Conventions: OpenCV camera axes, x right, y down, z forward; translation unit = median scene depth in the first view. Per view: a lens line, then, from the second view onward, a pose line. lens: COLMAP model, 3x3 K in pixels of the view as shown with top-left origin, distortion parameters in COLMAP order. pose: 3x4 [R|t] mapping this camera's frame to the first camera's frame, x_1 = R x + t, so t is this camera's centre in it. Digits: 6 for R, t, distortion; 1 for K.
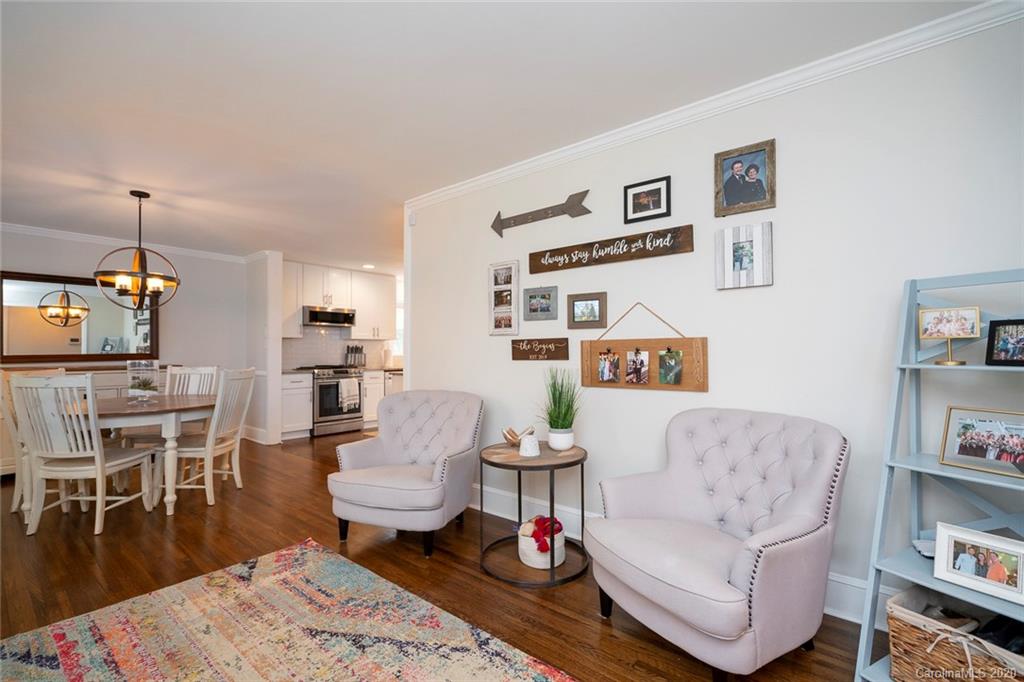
lens RADIAL K [[465.5, 0, 519.6], [0, 465.5, 341.6], [0, 0, 1]] dist [0.001026, -0.000687]
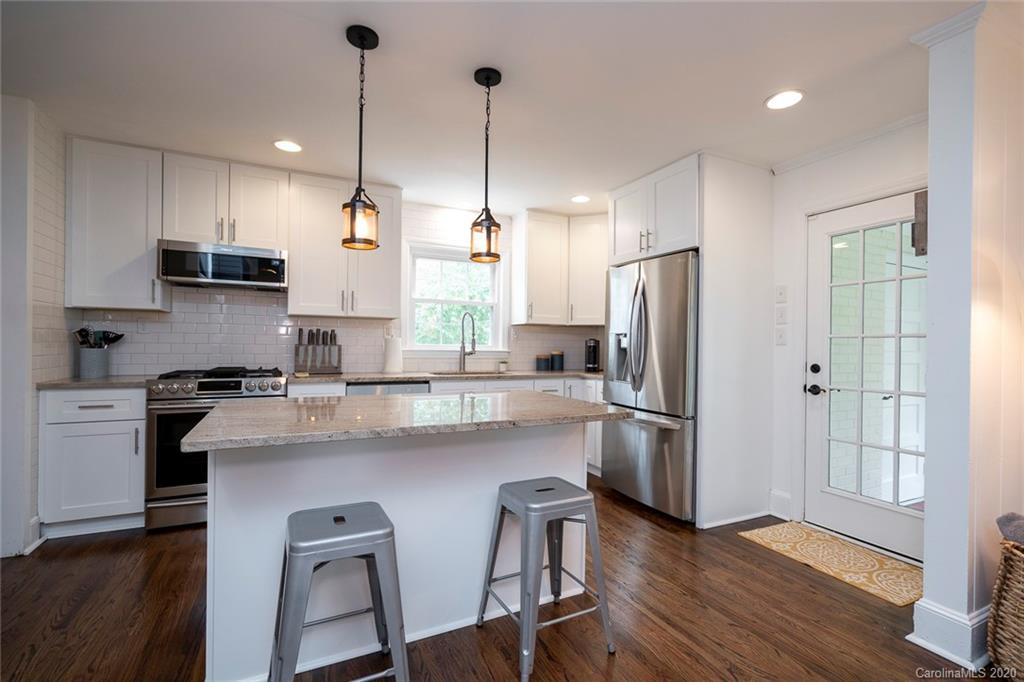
lens RADIAL K [[465.5, 0, 512.0], [0, 465.5, 341.2], [0, 0, 1]] dist [0.001026, -0.000687]
pose [[0.918342, 0.011164, -0.395630, 0.046344], [-0.005819, 0.999875, 0.014707, 0.014871], [0.395745, -0.011204, 0.918292, 0.703835]]
